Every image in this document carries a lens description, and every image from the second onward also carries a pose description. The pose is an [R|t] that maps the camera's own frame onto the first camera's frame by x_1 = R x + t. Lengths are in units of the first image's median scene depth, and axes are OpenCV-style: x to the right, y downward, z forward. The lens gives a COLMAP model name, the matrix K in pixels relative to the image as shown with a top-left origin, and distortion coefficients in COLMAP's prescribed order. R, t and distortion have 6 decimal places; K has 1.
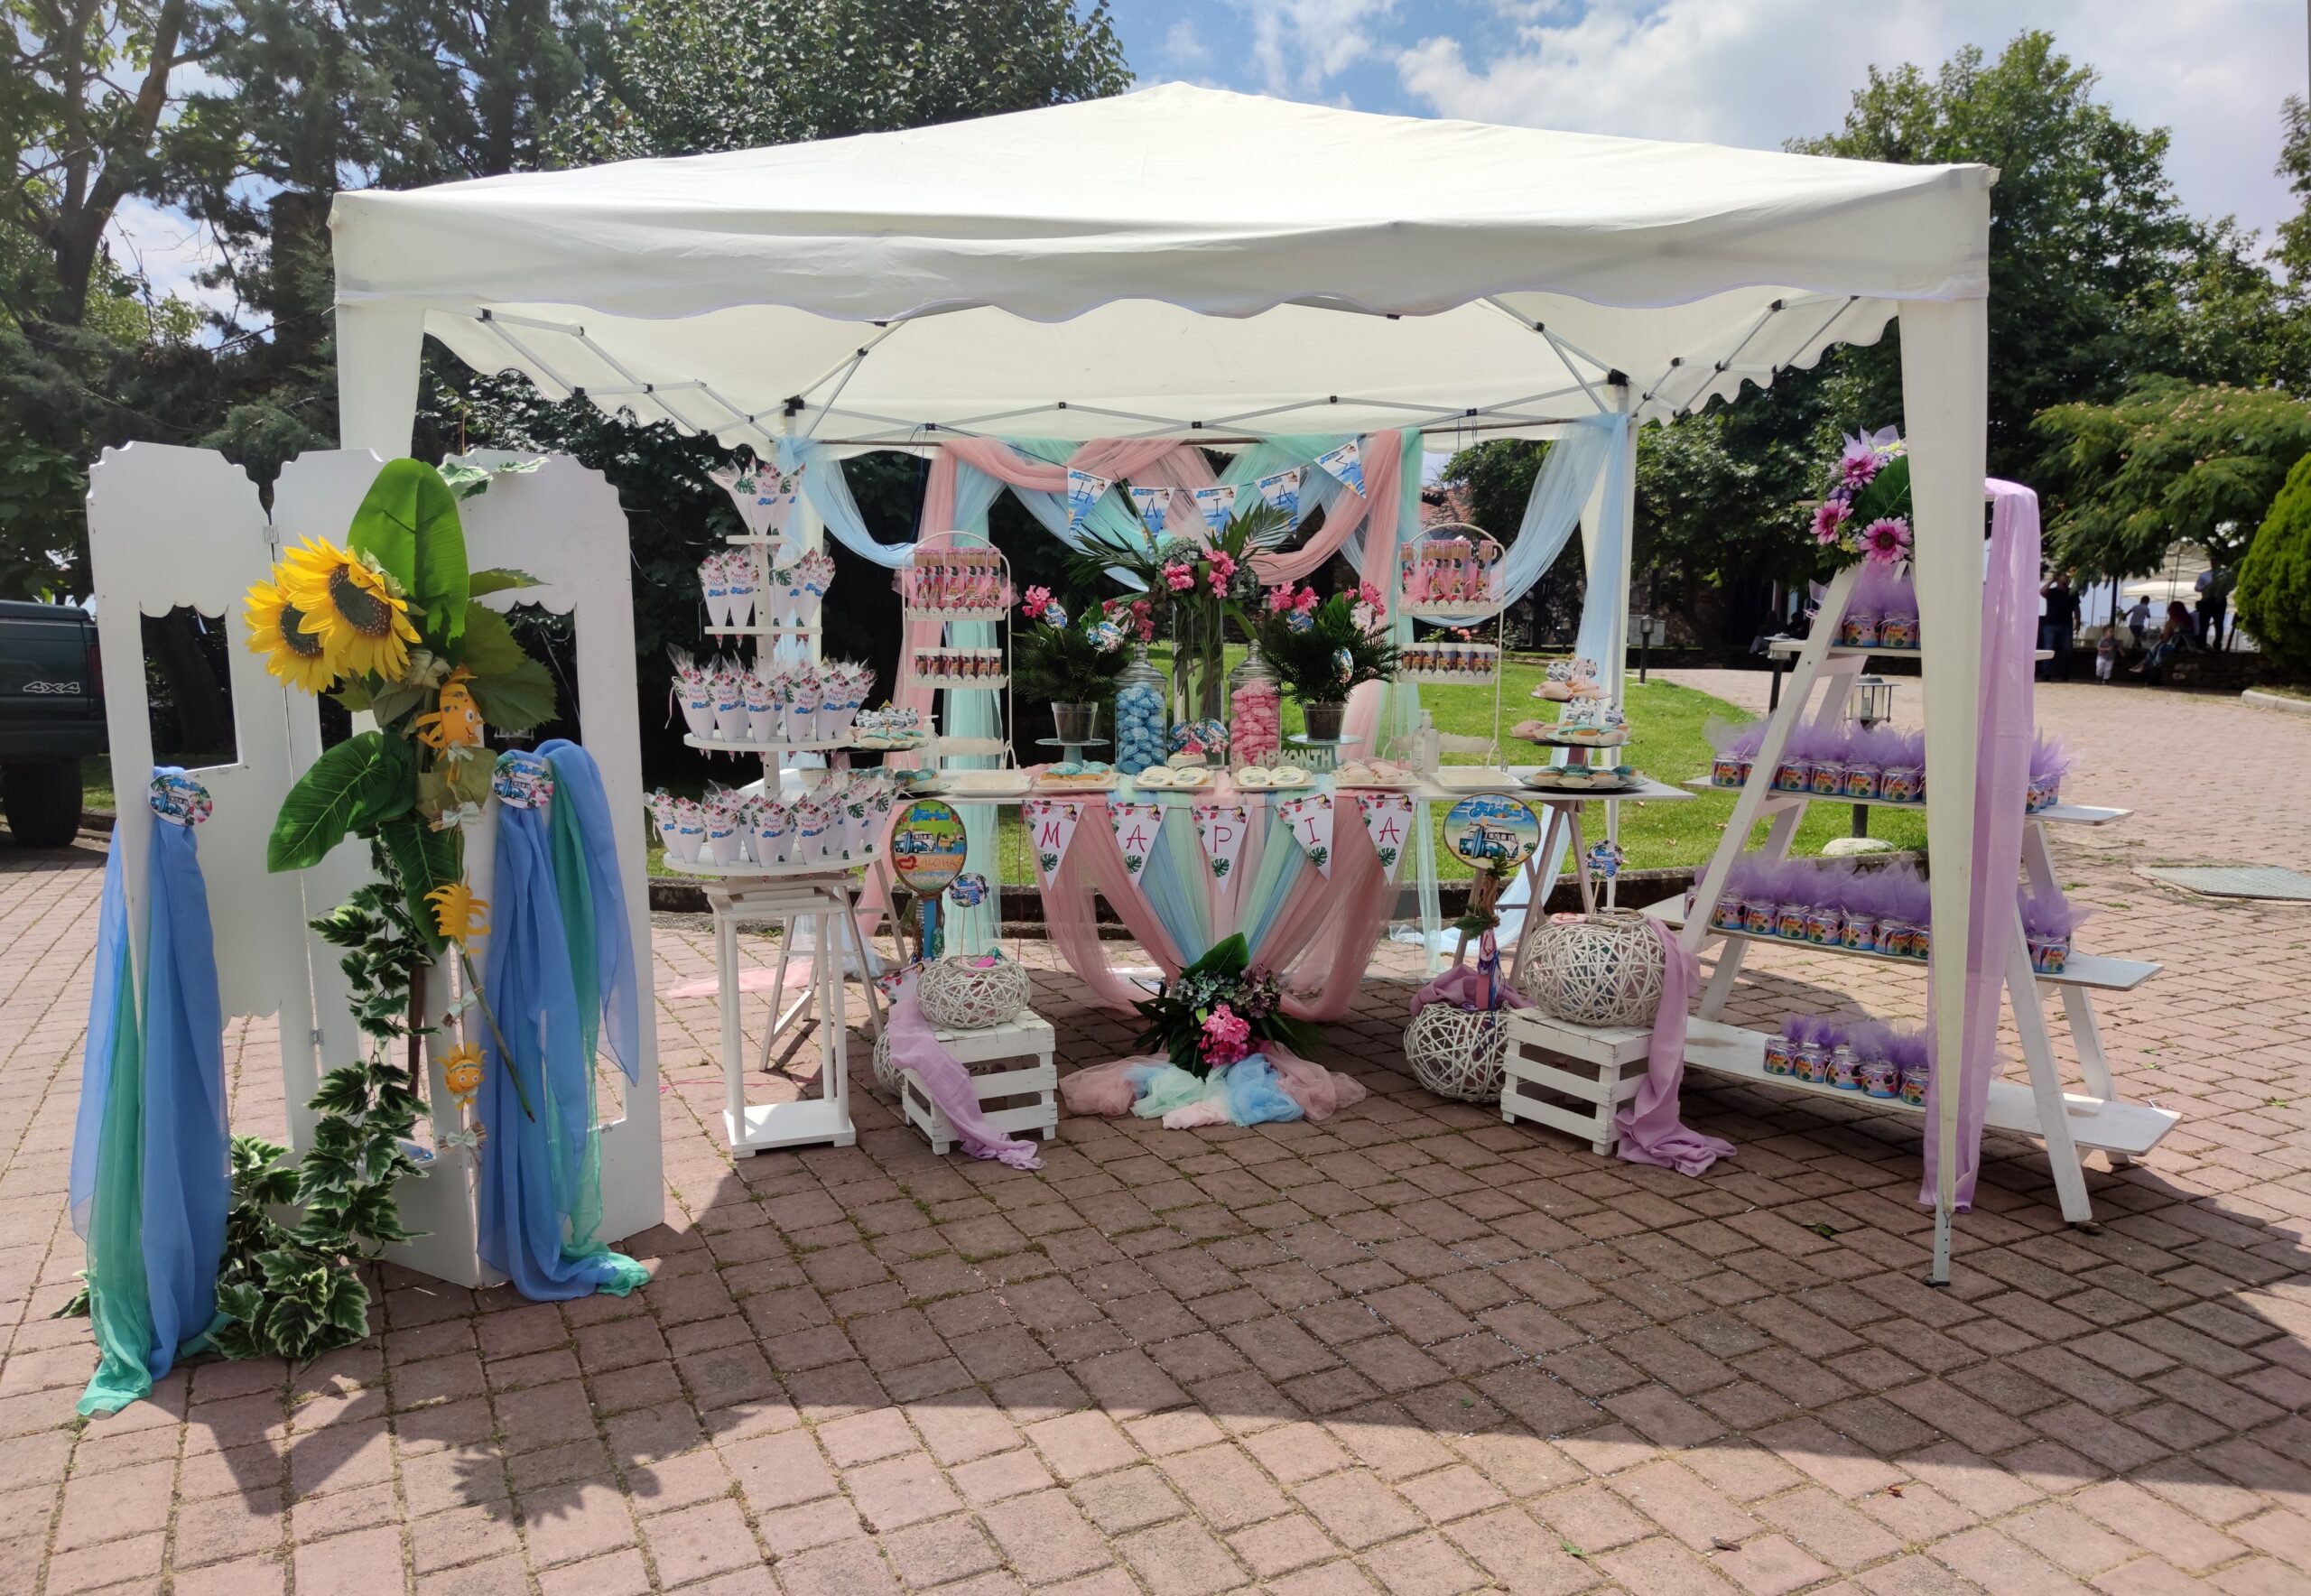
lens RADIAL K [[1680.1, 0, 1202.7], [0, 1680.1, 903.8], [0, 0, 1]] dist [-0.009126, -0.003292]
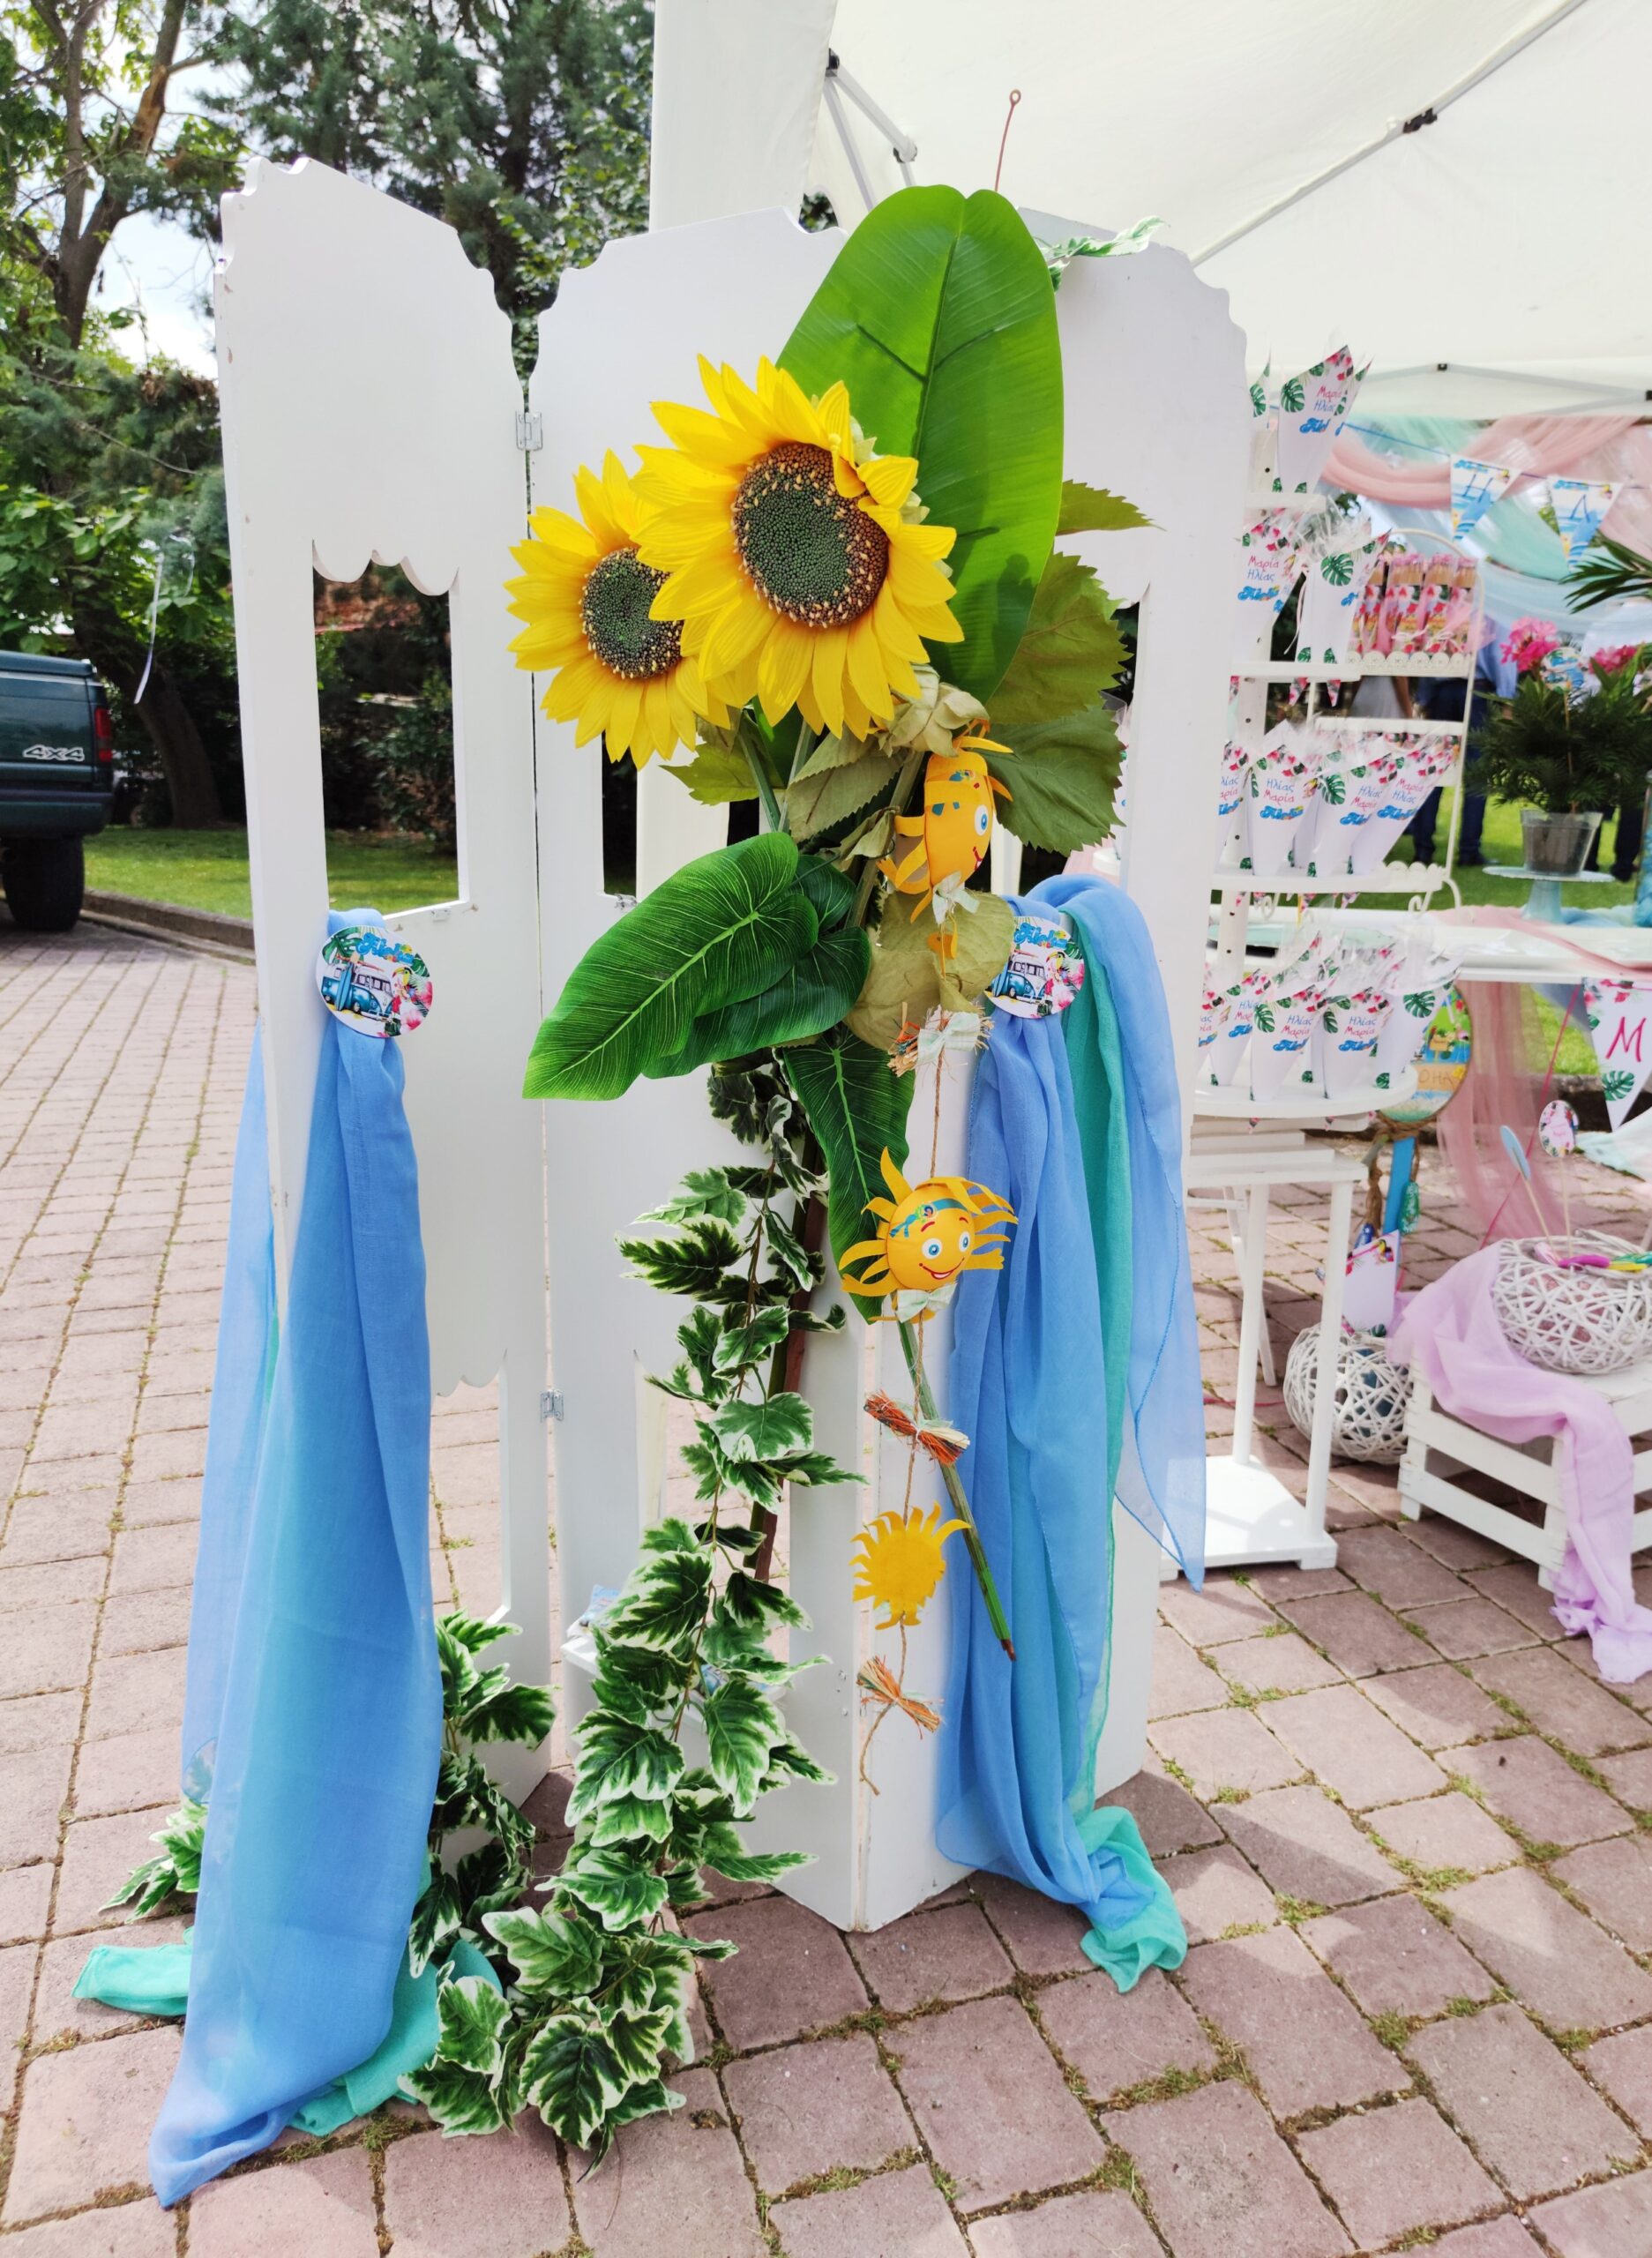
lens RADIAL K [[1634.6, 0, 826.0], [0, 1634.6, 1129.0], [0, 0, 1]] dist [0.031436, -0.046617]
pose [[0.986600, 0.058721, -0.152225, -0.087377], [-0.046465, 0.995478, 0.082857, -0.013729], [0.156402, -0.074674, 0.984867, 0.118869]]
